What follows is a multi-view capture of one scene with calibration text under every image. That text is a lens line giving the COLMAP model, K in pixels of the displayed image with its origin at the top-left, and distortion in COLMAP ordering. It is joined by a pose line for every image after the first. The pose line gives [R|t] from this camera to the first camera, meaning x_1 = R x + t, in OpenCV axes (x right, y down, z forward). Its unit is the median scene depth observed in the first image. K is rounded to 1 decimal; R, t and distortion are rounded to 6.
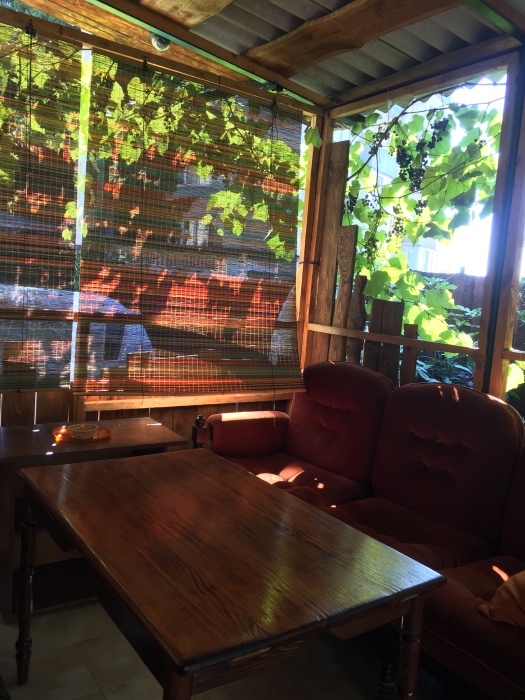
lens RADIAL K [[597.0, 0, 261.6], [0, 597.0, 347.0], [0, 0, 1]] dist [0.031121, -0.008369]
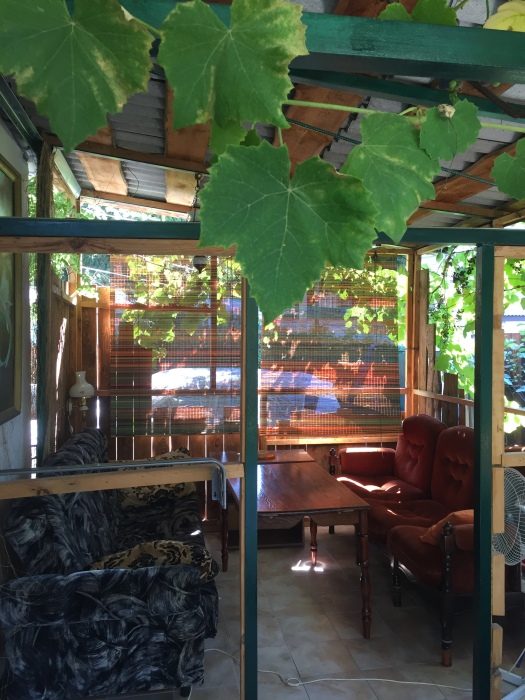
lens RADIAL K [[597.0, 0, 262.2], [0, 597.0, 349.8], [0, 0, 1]] dist [0.031121, -0.008369]
pose [[0.902620, -0.063019, -0.425801, 0.432432], [0.021322, 0.994556, -0.101997, 0.007022], [0.429911, 0.082985, 0.899050, -0.577770]]
